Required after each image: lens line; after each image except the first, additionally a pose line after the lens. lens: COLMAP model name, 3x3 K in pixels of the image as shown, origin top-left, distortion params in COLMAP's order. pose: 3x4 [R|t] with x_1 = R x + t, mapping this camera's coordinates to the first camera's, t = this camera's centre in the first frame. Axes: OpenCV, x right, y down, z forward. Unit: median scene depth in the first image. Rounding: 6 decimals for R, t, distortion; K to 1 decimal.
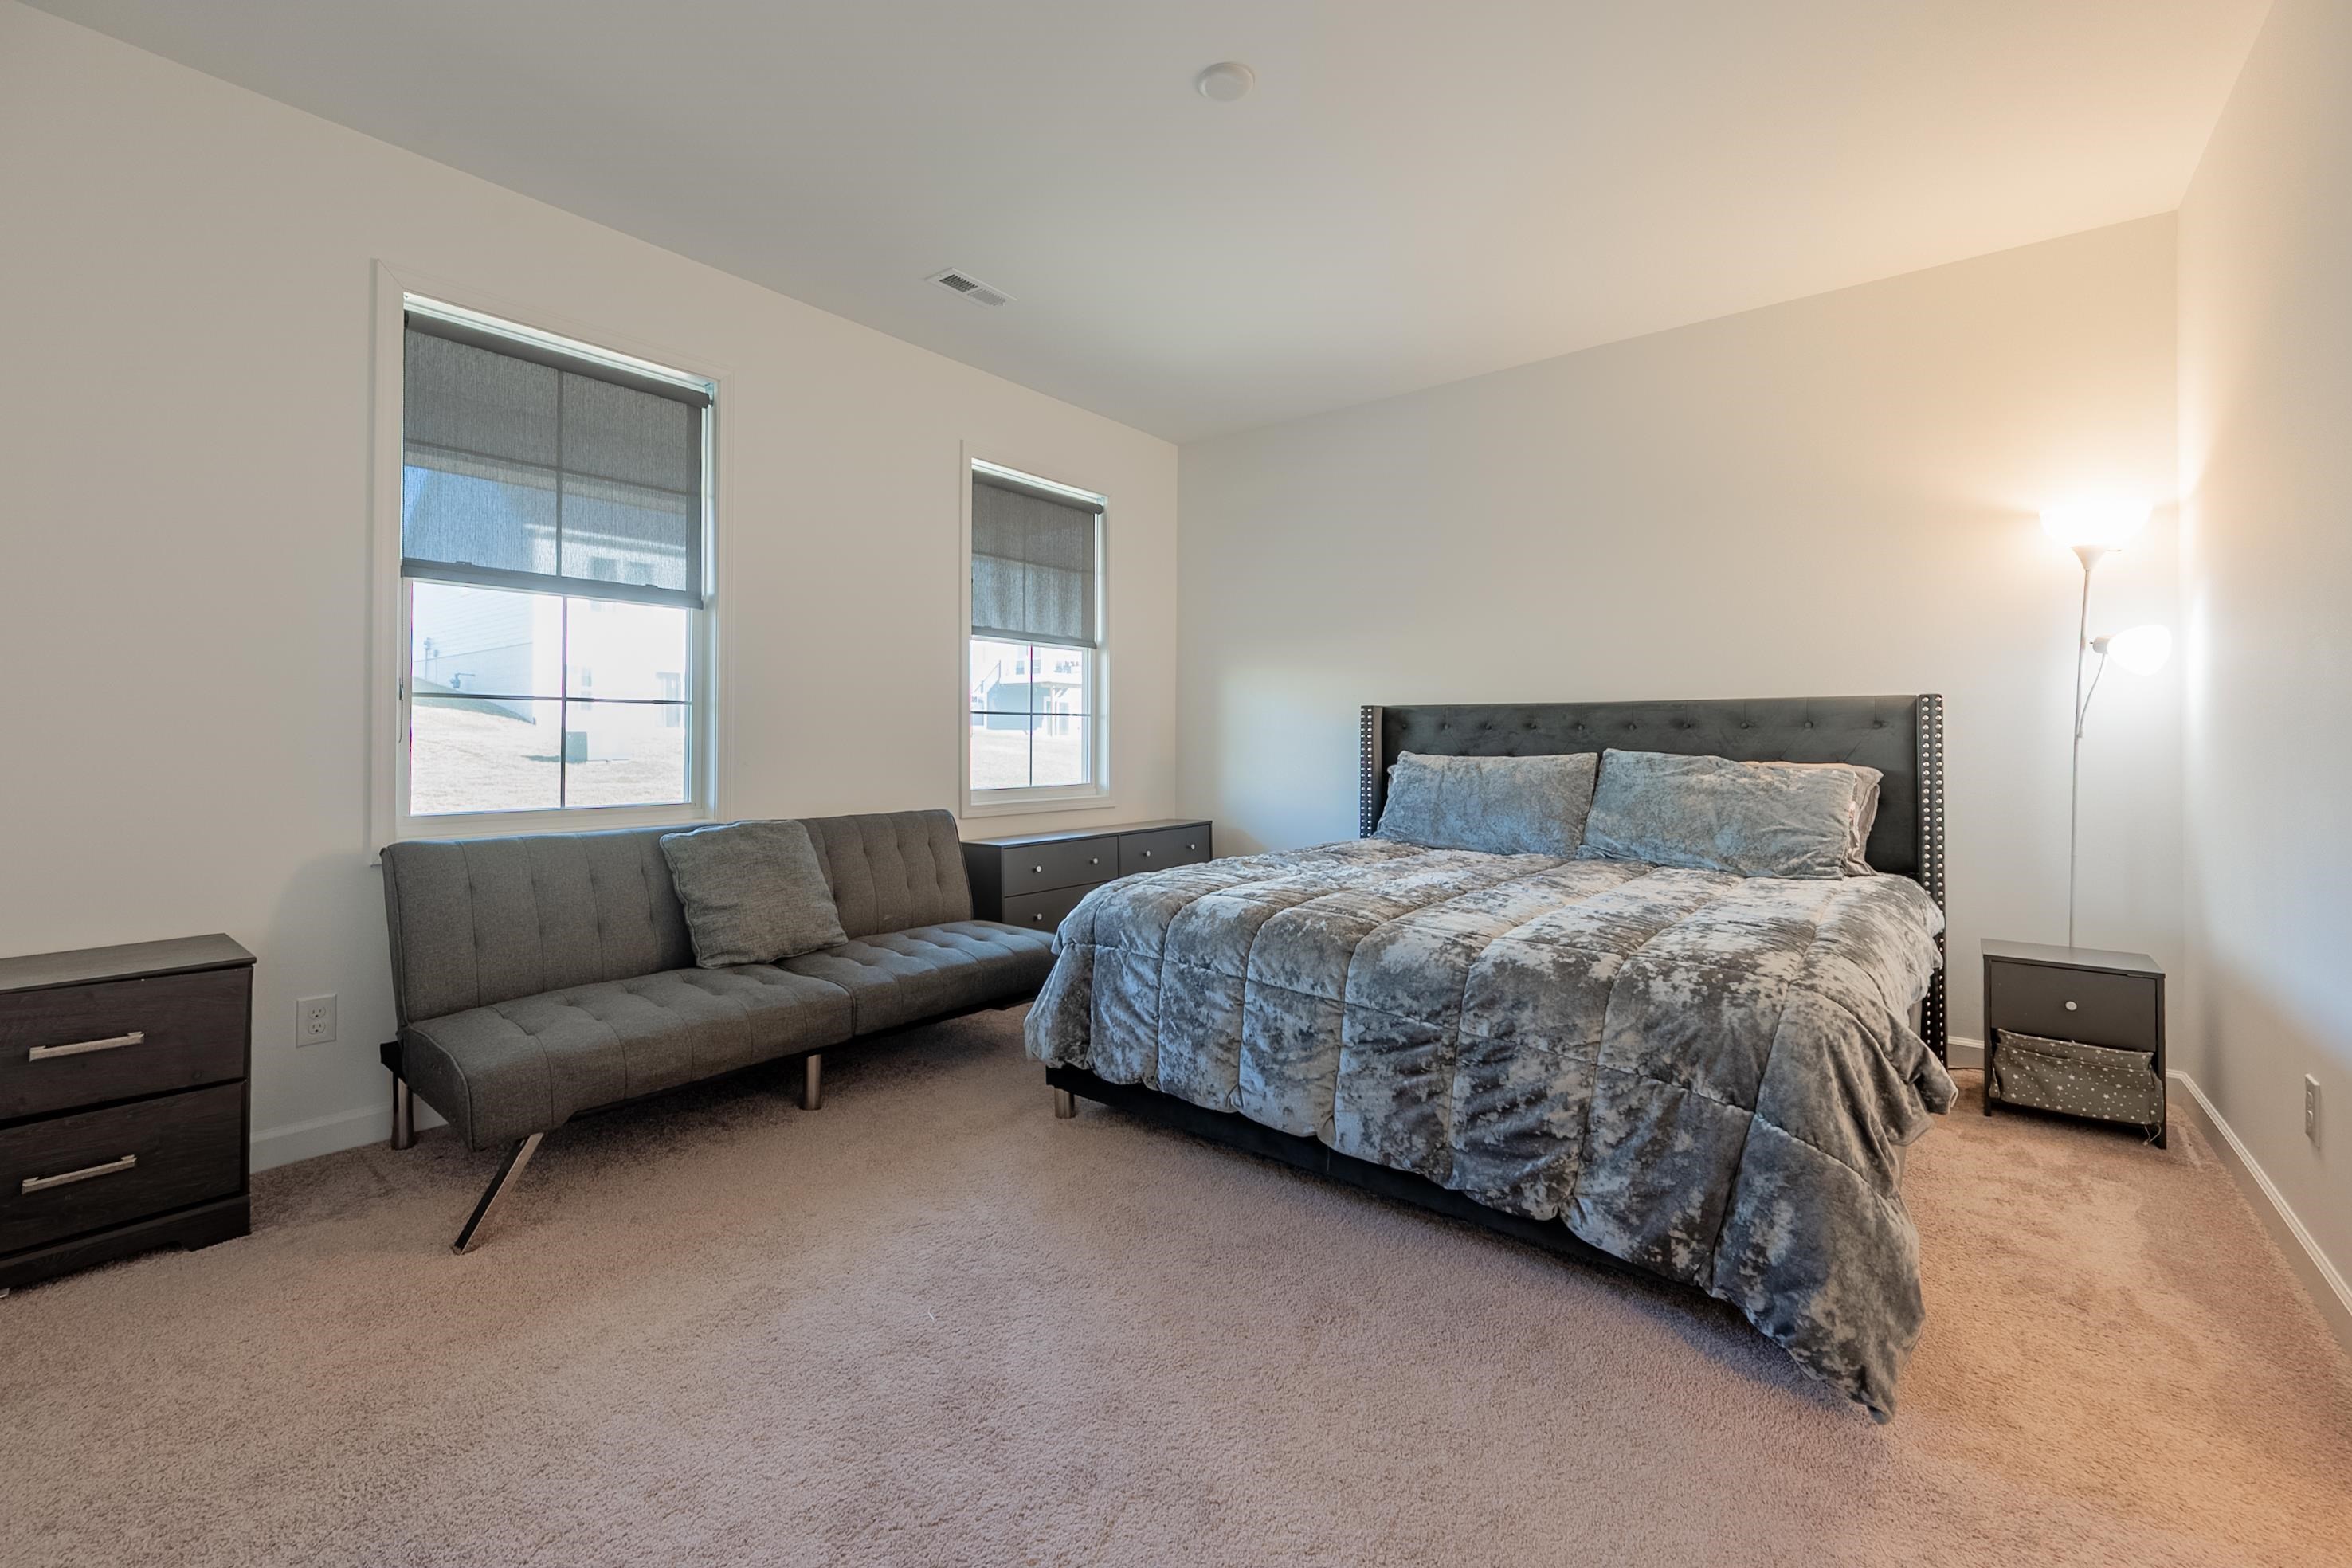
lens RADIAL K [[937.4, 0, 1221.3], [0, 937.4, 738.7], [0, 0, 1]] dist [-0.001640, 0.001057]
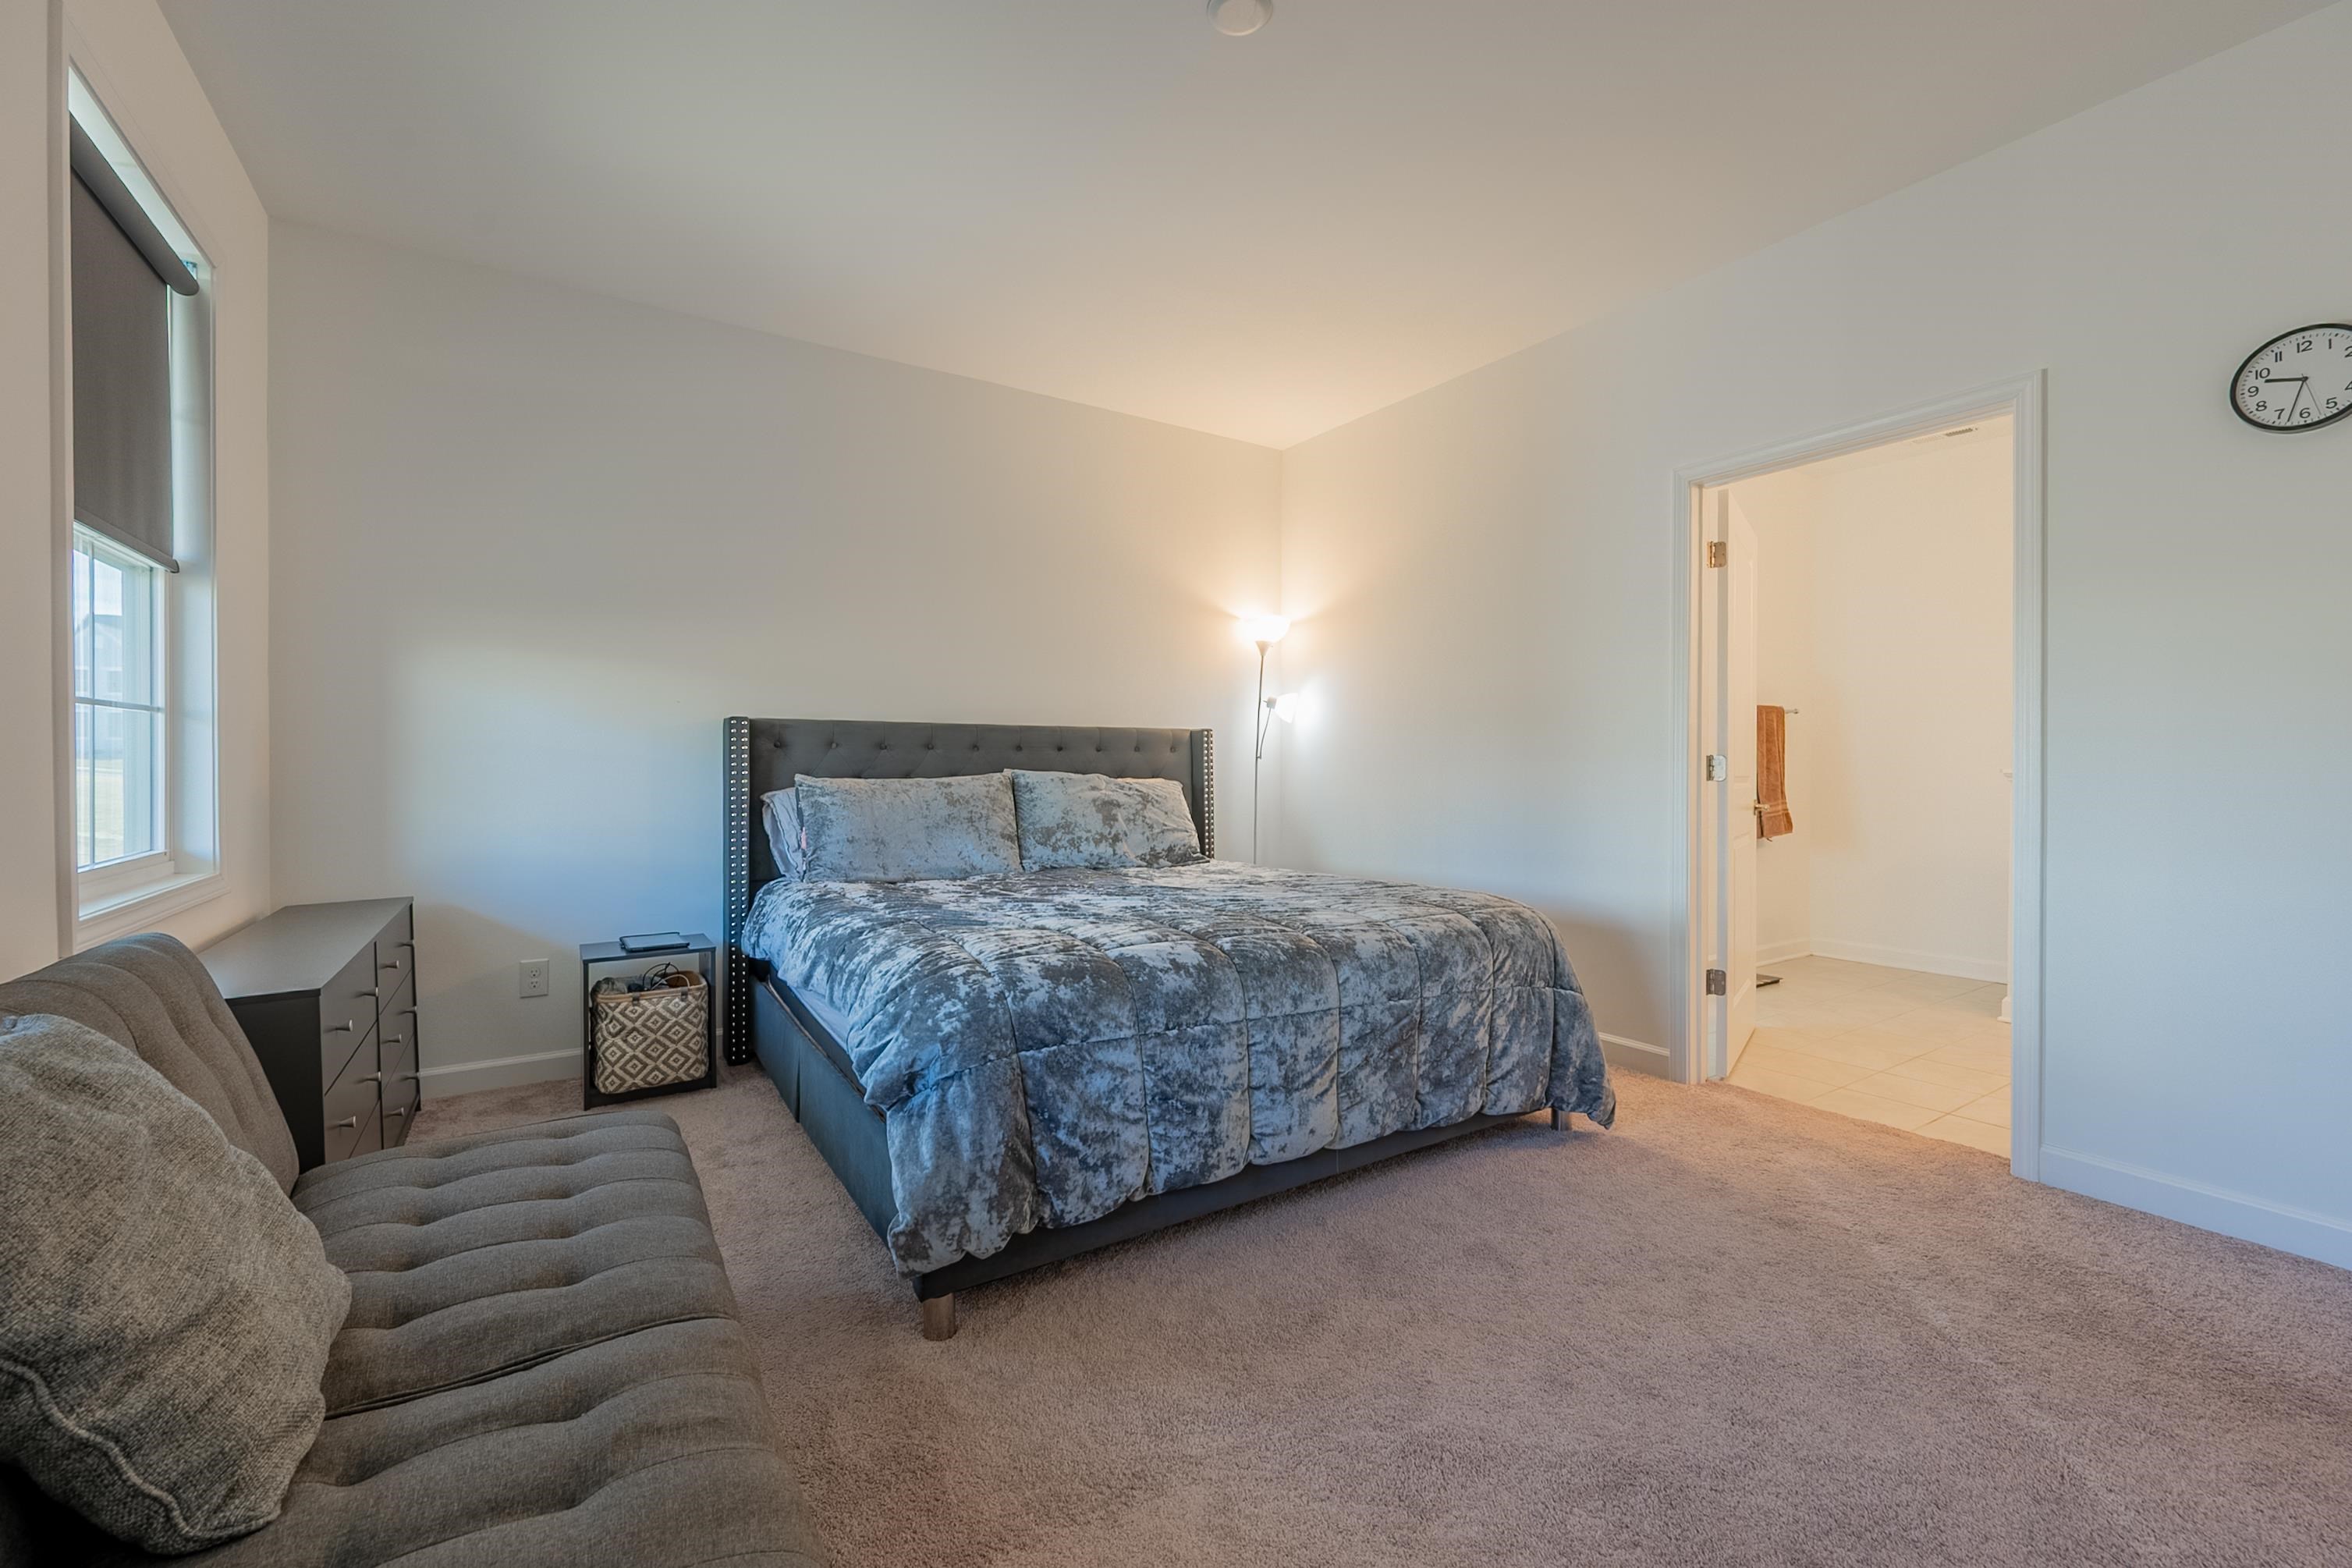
lens RADIAL K [[937.4, 0, 1169.8], [0, 937.4, 770.6], [0, 0, 1]] dist [-0.001640, 0.001057]
pose [[0.358818, -0.010507, 0.933348, -0.654508], [-0.001680, 0.999928, 0.011903, -0.000232], [-0.933406, -0.005839, 0.358774, 0.564346]]
